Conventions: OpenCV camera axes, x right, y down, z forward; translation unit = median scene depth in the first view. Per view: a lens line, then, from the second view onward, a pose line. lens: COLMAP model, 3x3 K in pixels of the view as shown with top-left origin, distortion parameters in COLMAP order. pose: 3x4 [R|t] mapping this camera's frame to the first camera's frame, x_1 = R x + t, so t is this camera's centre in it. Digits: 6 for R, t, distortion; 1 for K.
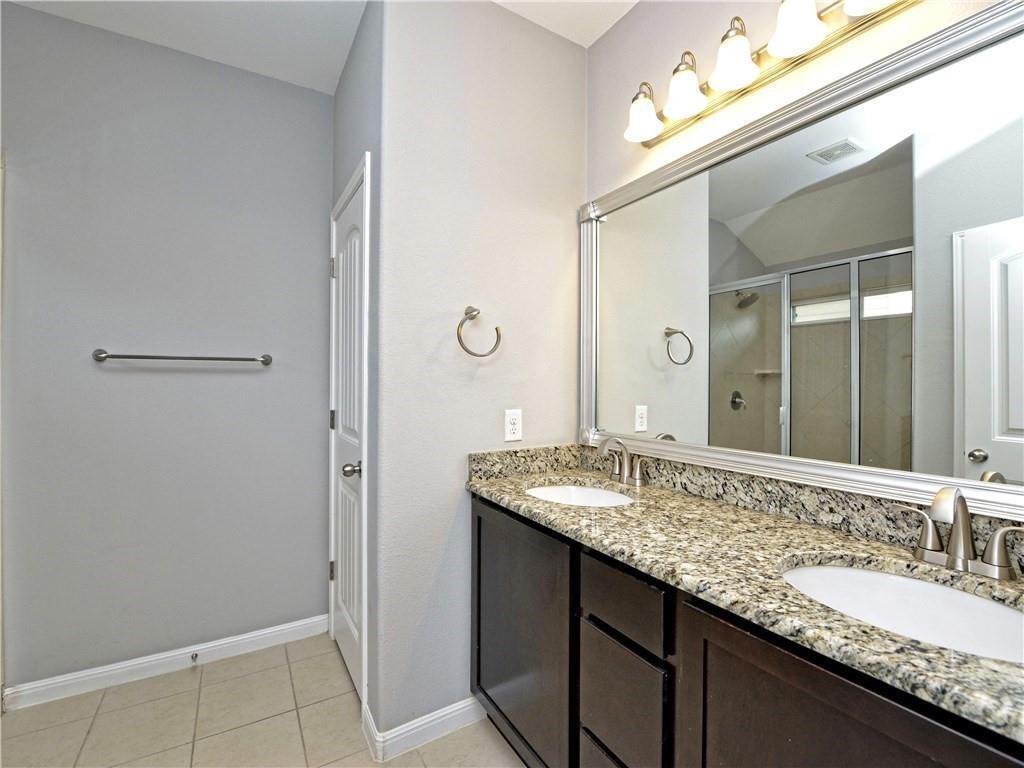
lens RADIAL K [[454.3, 0, 513.5], [0, 454.3, 383.6], [0, 0, 1]] dist [-0.022330, 0.000394]
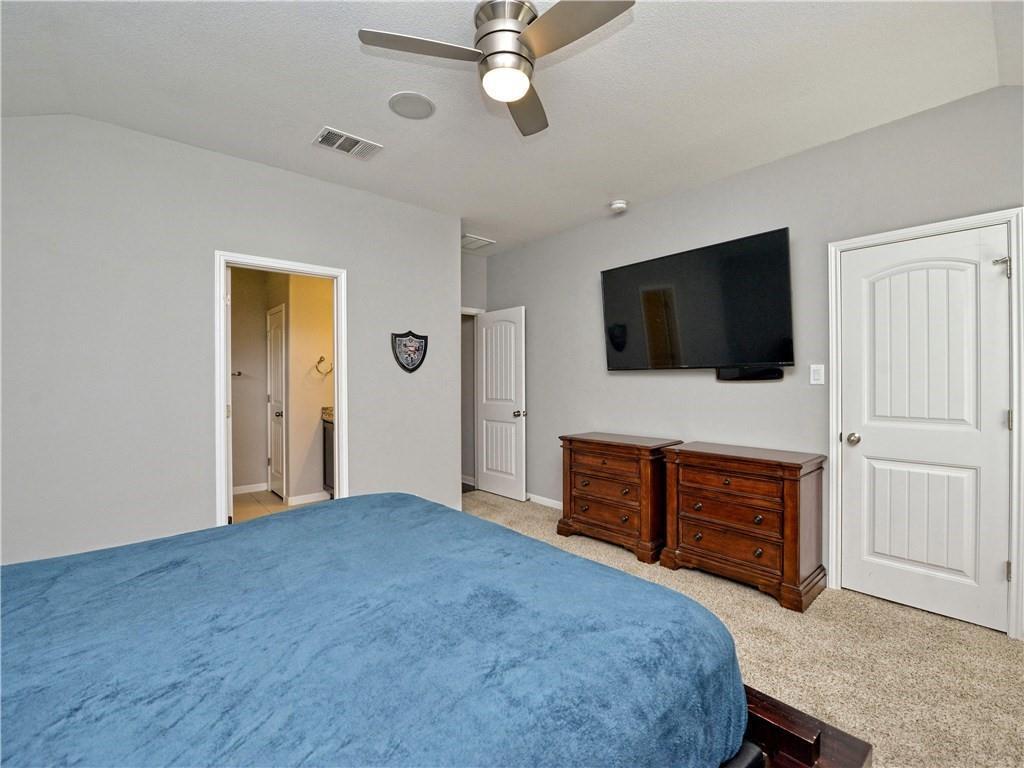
lens RADIAL K [[454.3, 0, 515.7], [0, 454.3, 383.1], [0, 0, 1]] dist [-0.022330, 0.000394]
pose [[0.985913, -0.010607, 0.166921, 0.540257], [0.009597, 0.999930, 0.006856, -0.005898], [-0.166982, -0.005157, 0.985946, -1.734167]]
